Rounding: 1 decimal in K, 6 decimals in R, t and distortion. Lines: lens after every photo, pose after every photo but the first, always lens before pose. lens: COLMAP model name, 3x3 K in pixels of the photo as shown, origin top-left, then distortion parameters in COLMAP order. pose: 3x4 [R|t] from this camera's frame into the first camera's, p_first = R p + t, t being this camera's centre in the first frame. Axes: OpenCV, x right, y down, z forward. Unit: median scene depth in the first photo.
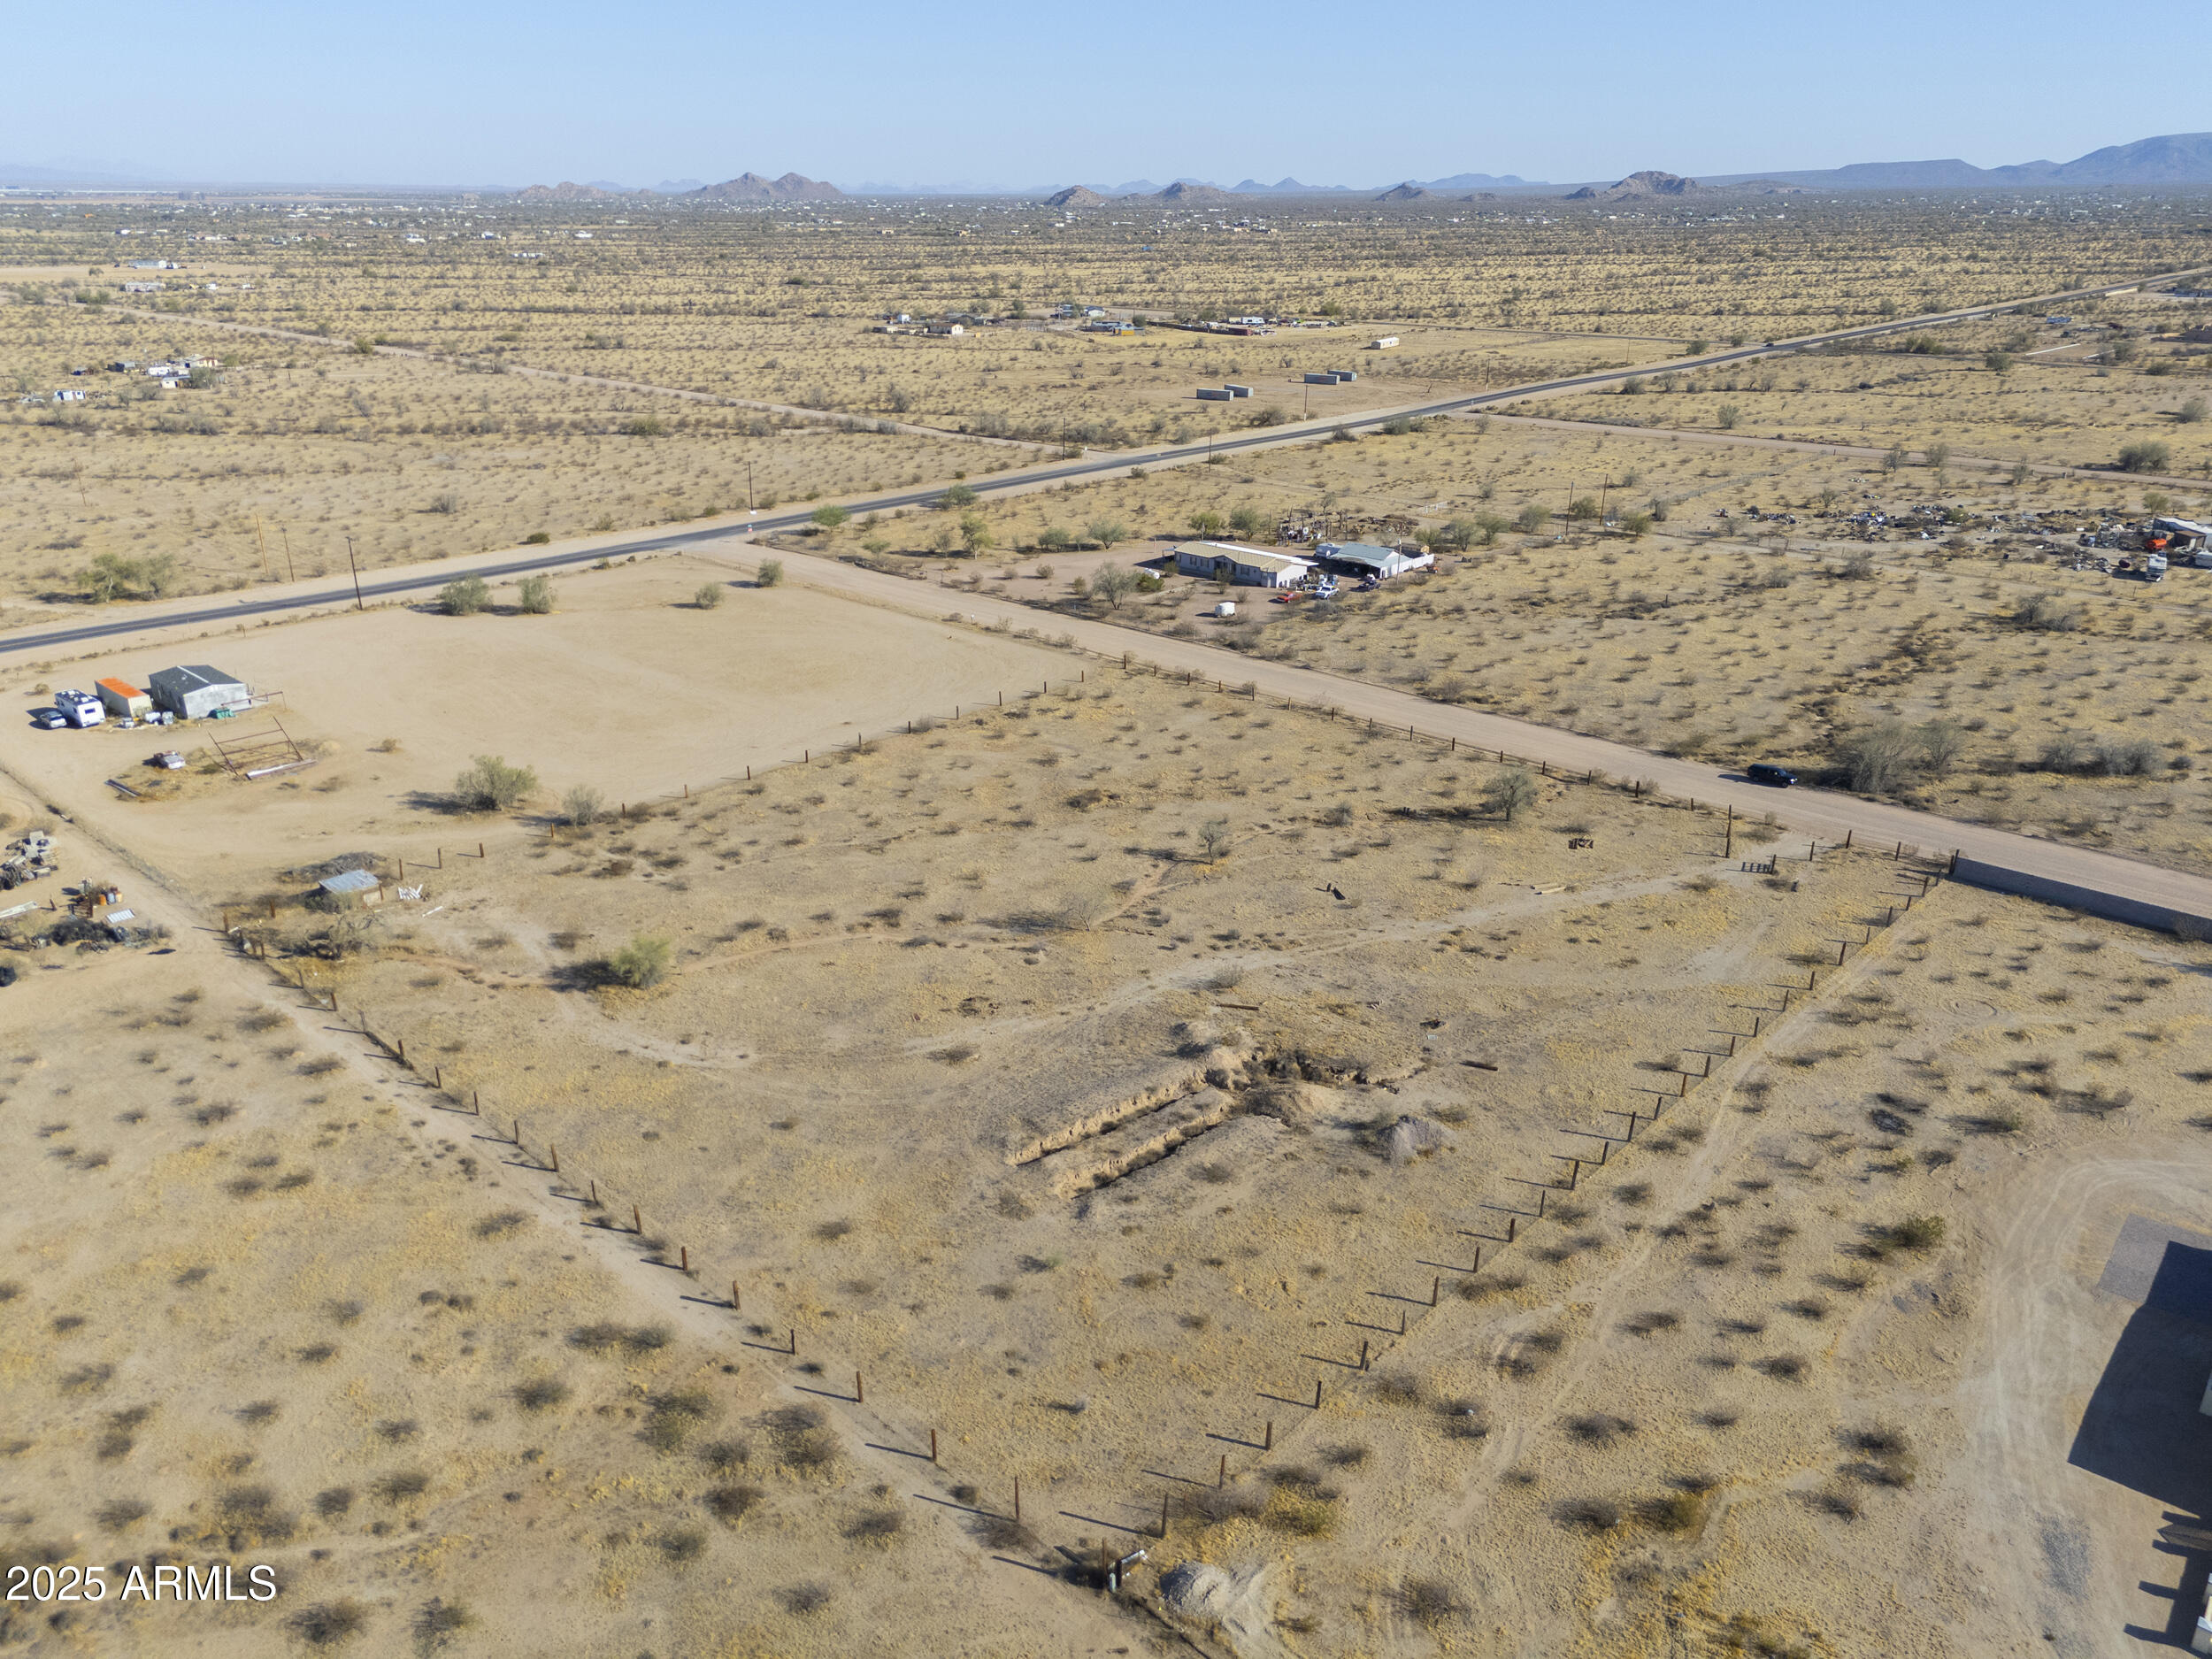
lens RADIAL K [[1620.4, 0, 1102.7], [0, 1620.4, 841.5], [0, 0, 1]] dist [0.087555, -0.088309]
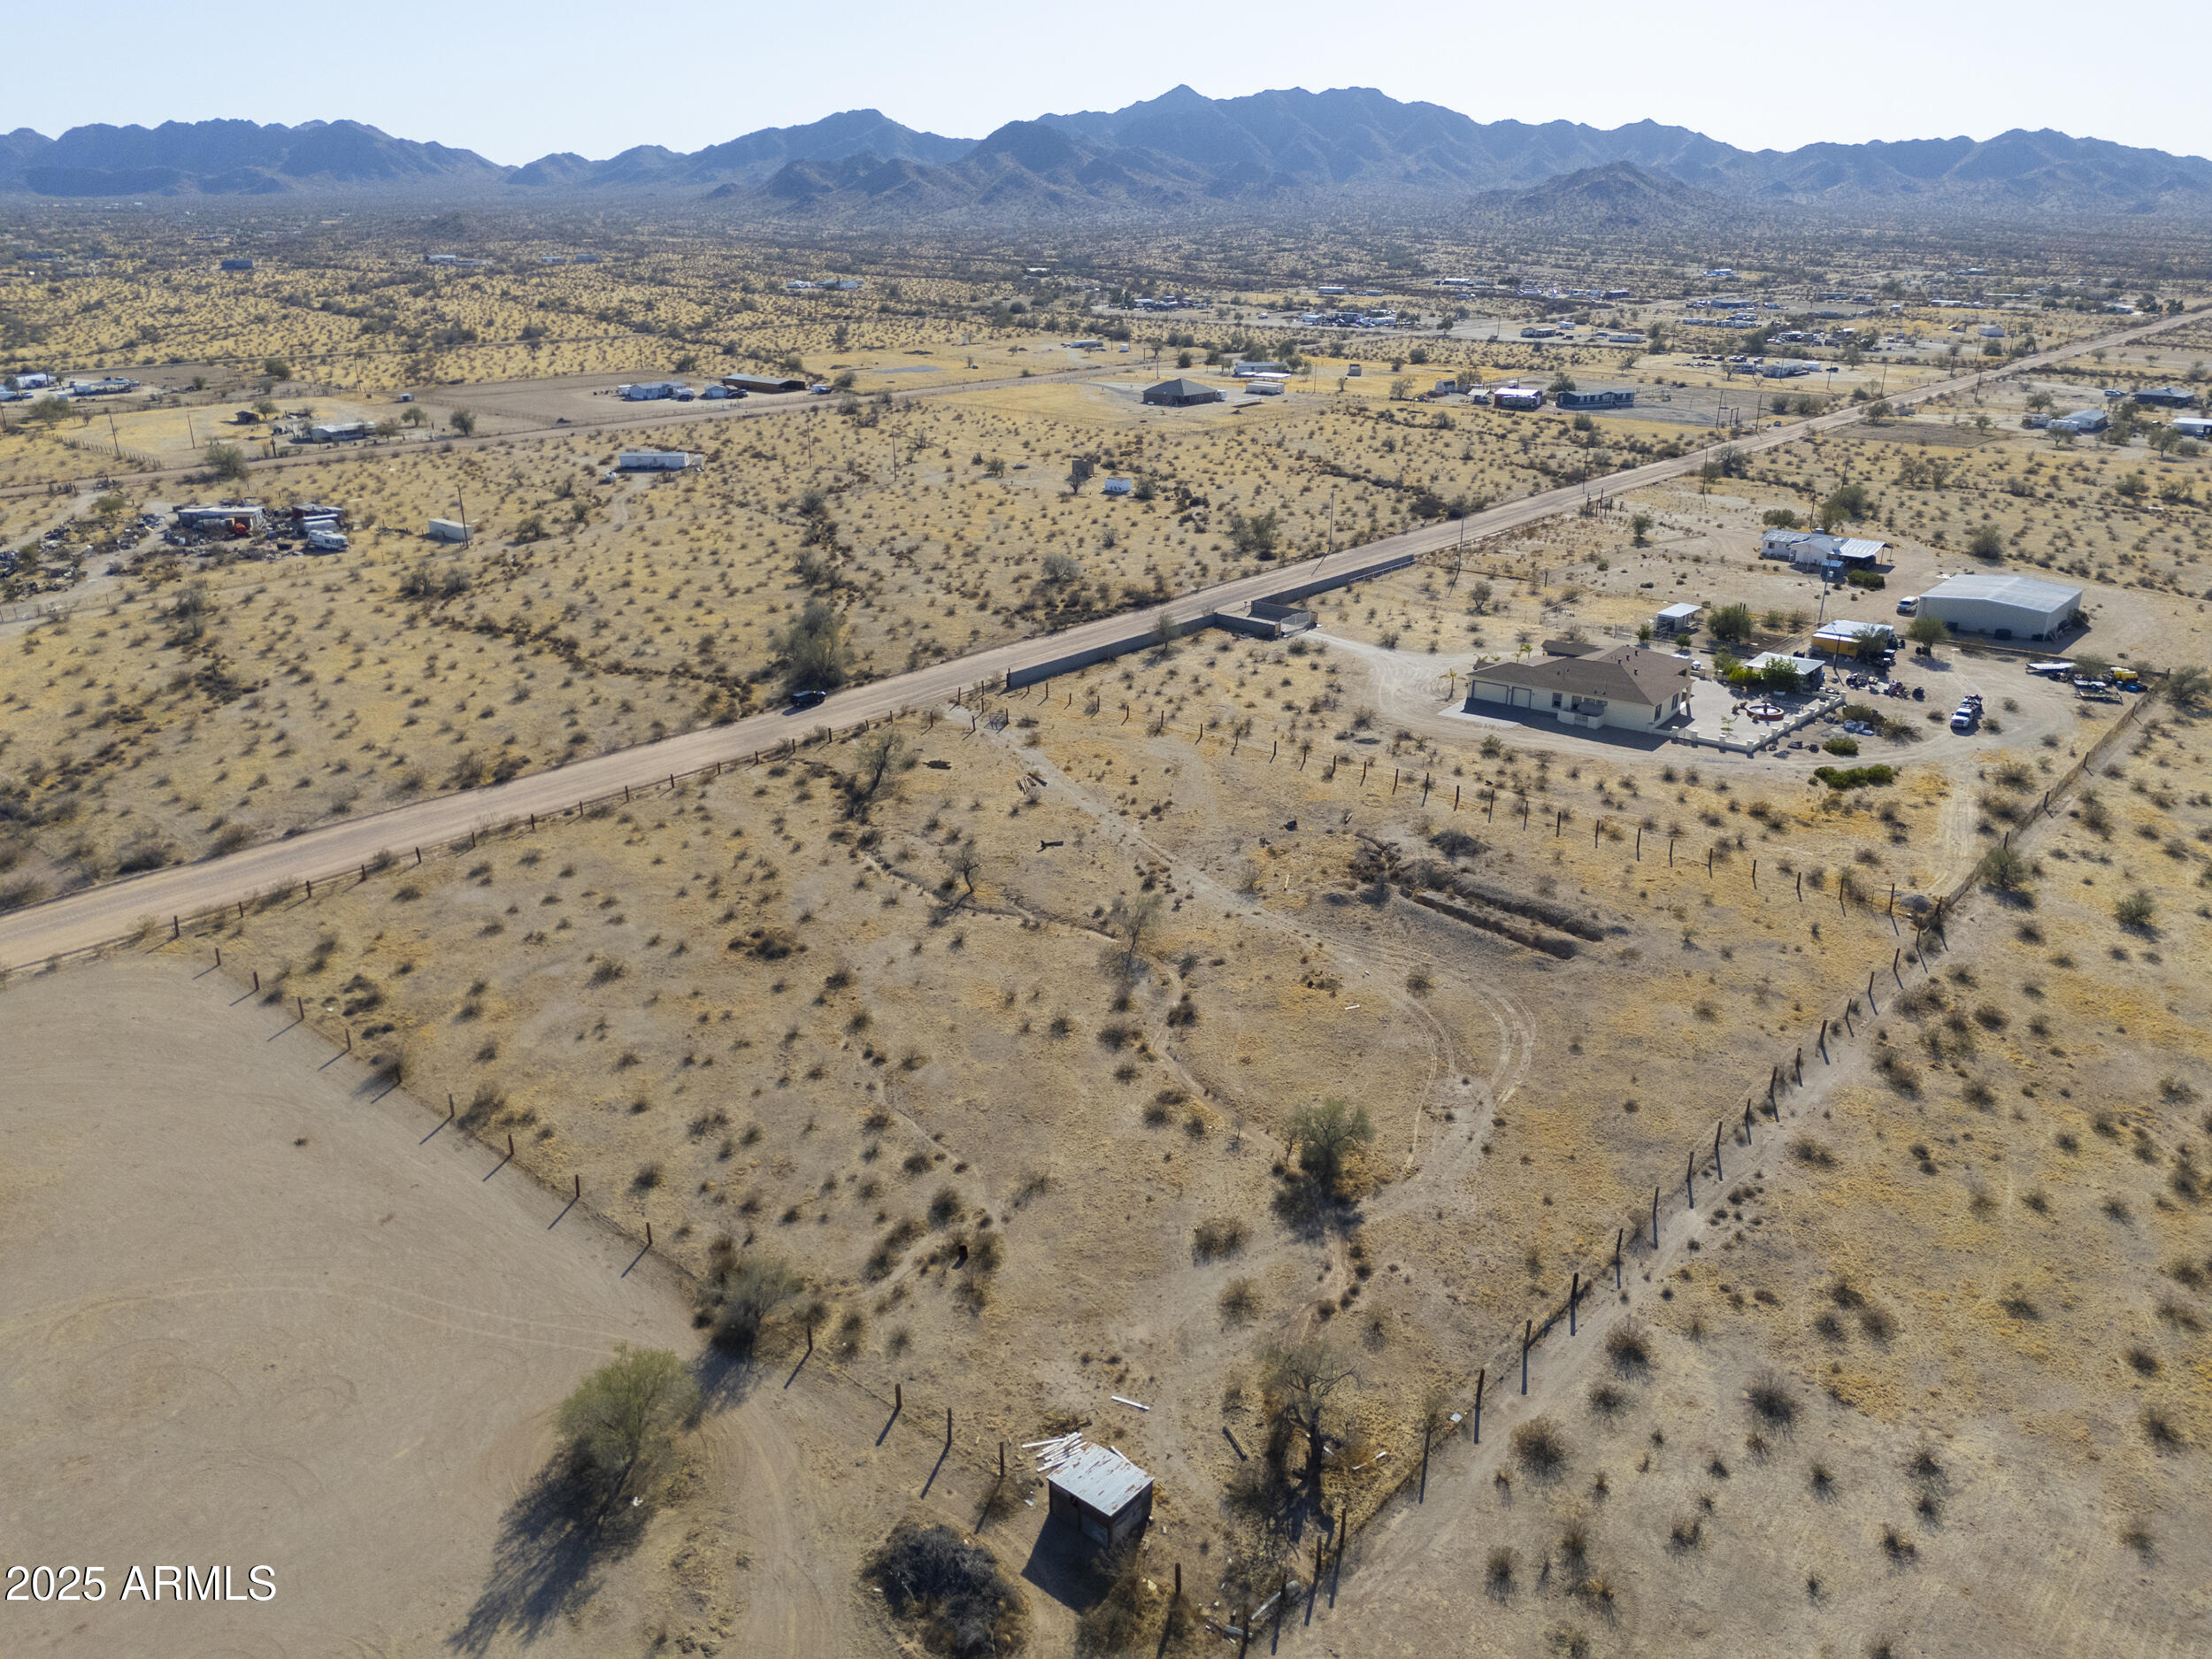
lens RADIAL K [[1620.4, 0, 1102.7], [0, 1620.4, 841.5], [0, 0, 1]] dist [0.087555, -0.088309]
pose [[-0.042609, -0.368832, 0.928519, -0.932081], [0.370475, 0.857274, 0.357533, -0.371382], [-0.927865, 0.359227, 0.100115, 0.908145]]
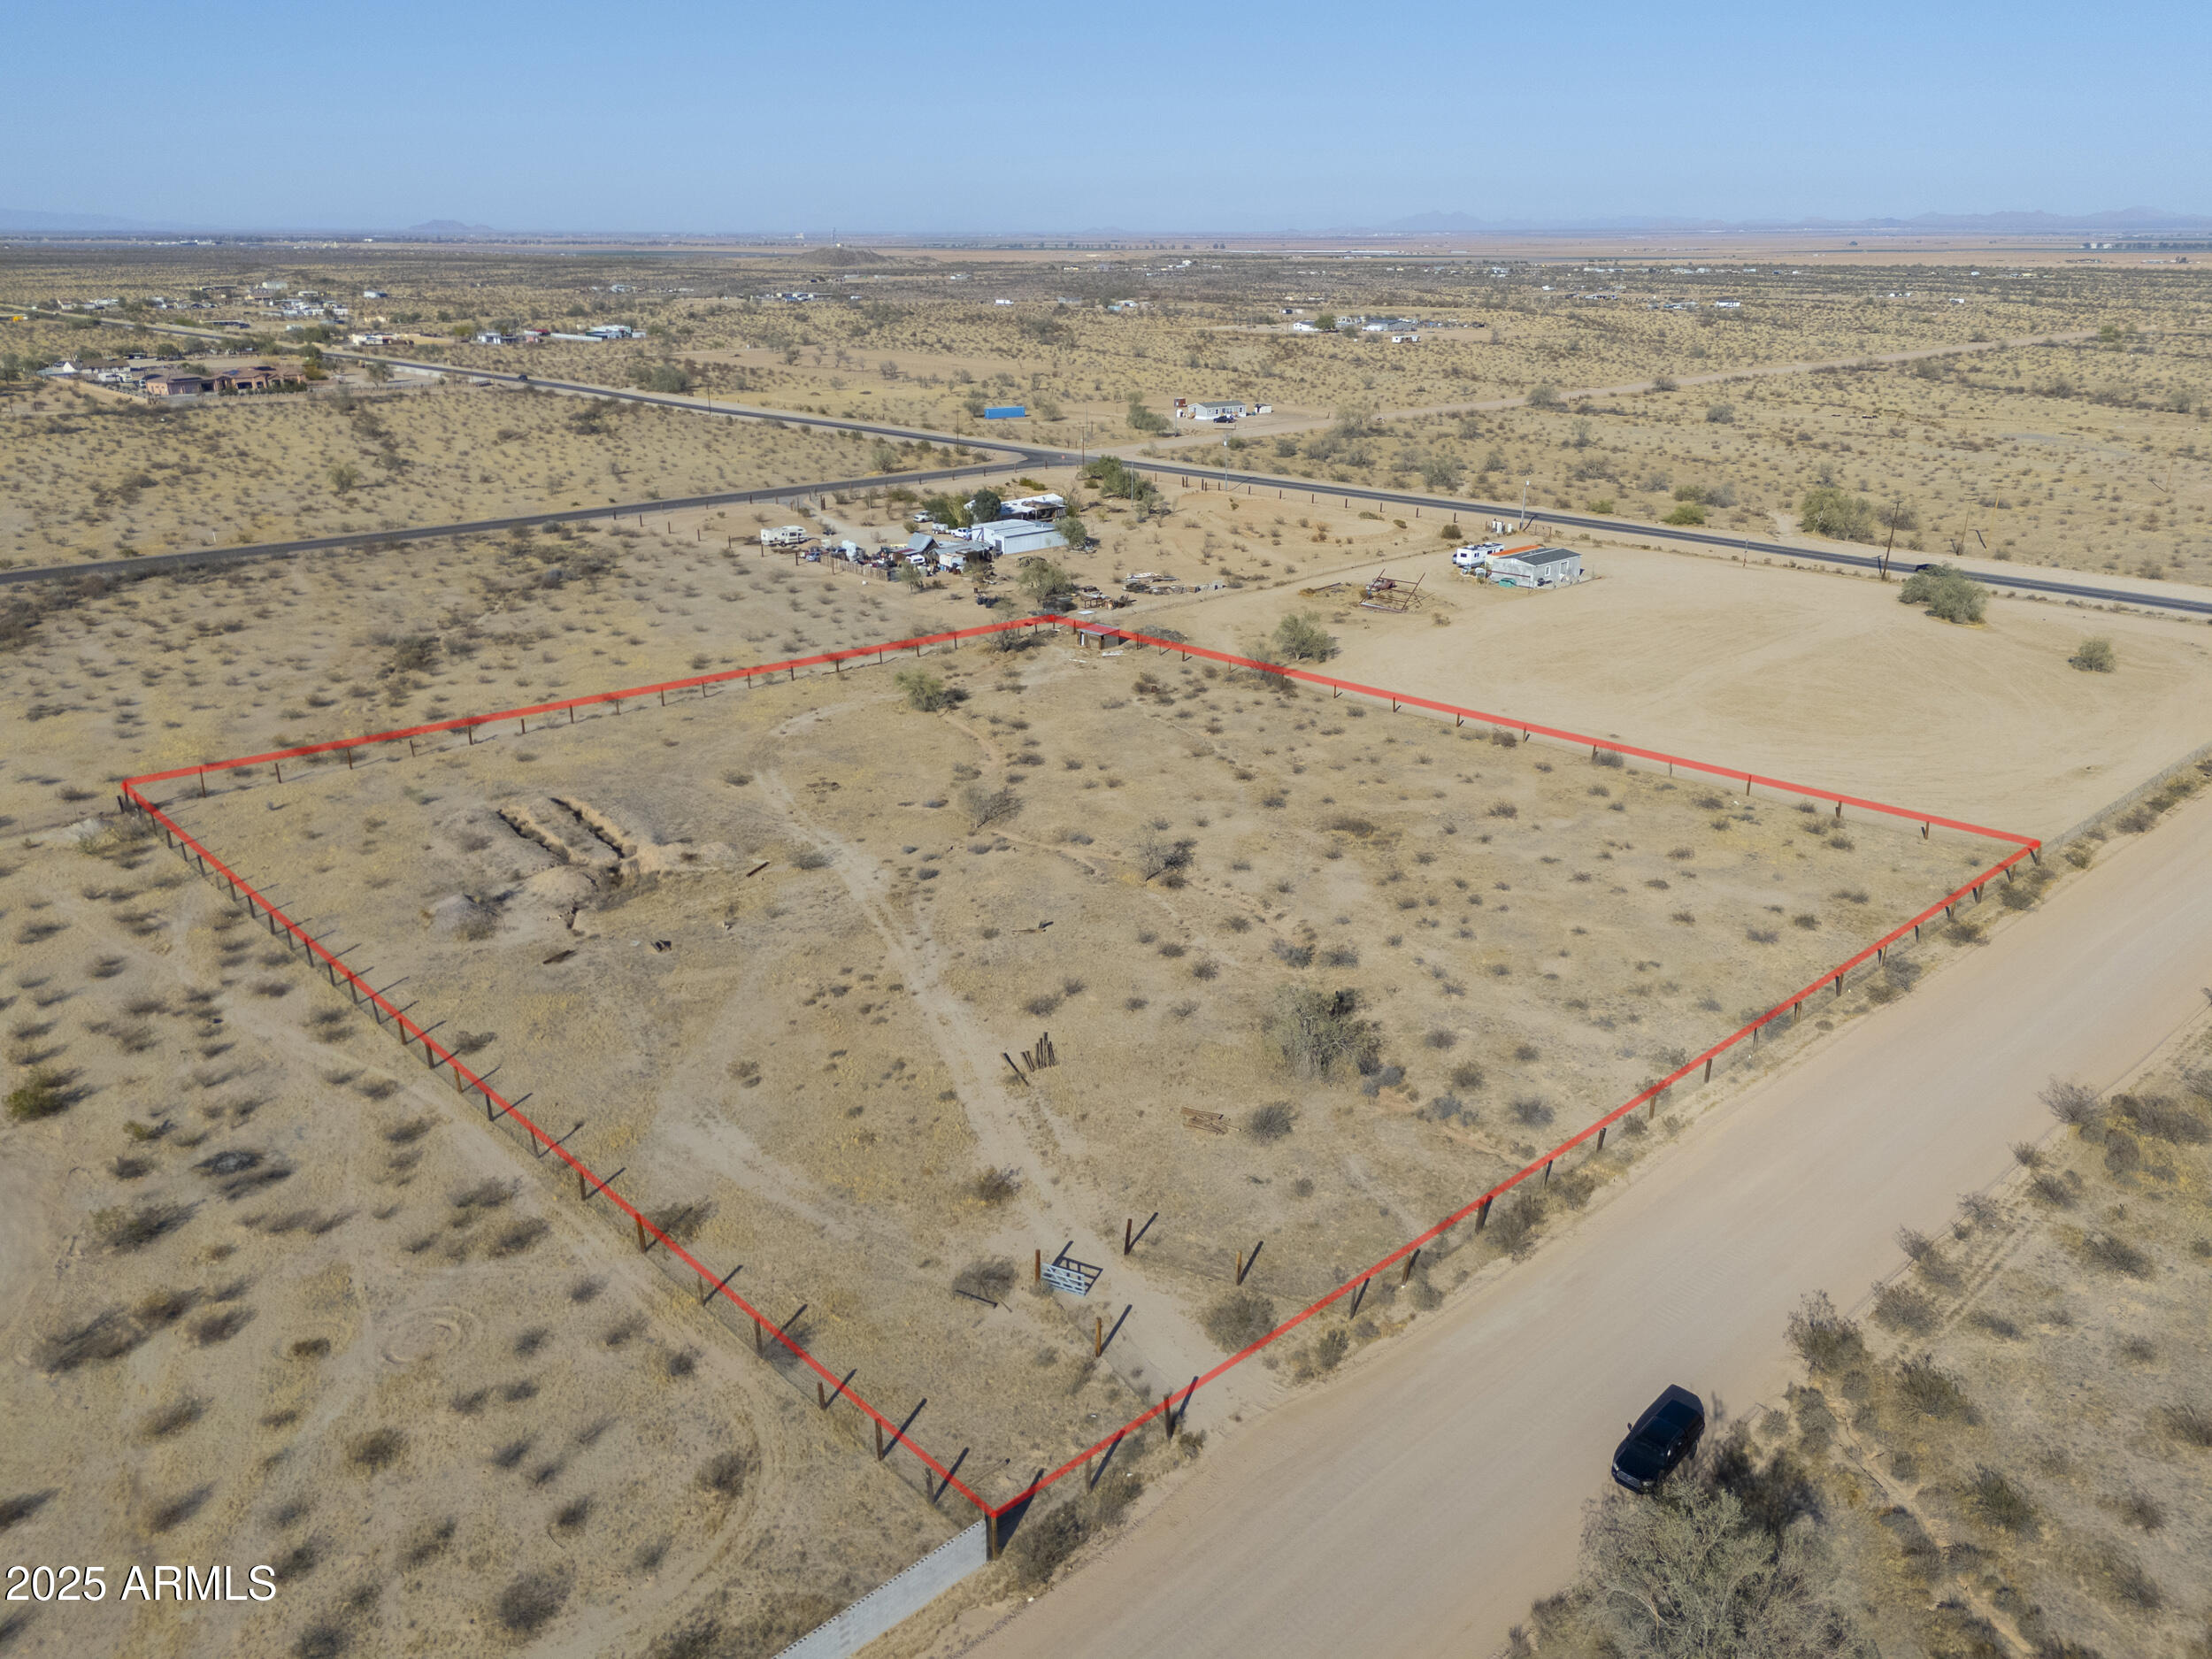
lens RADIAL K [[1620.4, 0, 1102.7], [0, 1620.4, 841.5], [0, 0, 1]] dist [0.087555, -0.088309]
pose [[-0.066396, 0.343112, -0.936945, 0.901311], [-0.370155, 0.863542, 0.342462, -0.298294], [0.926594, 0.369553, 0.069668, 1.020570]]
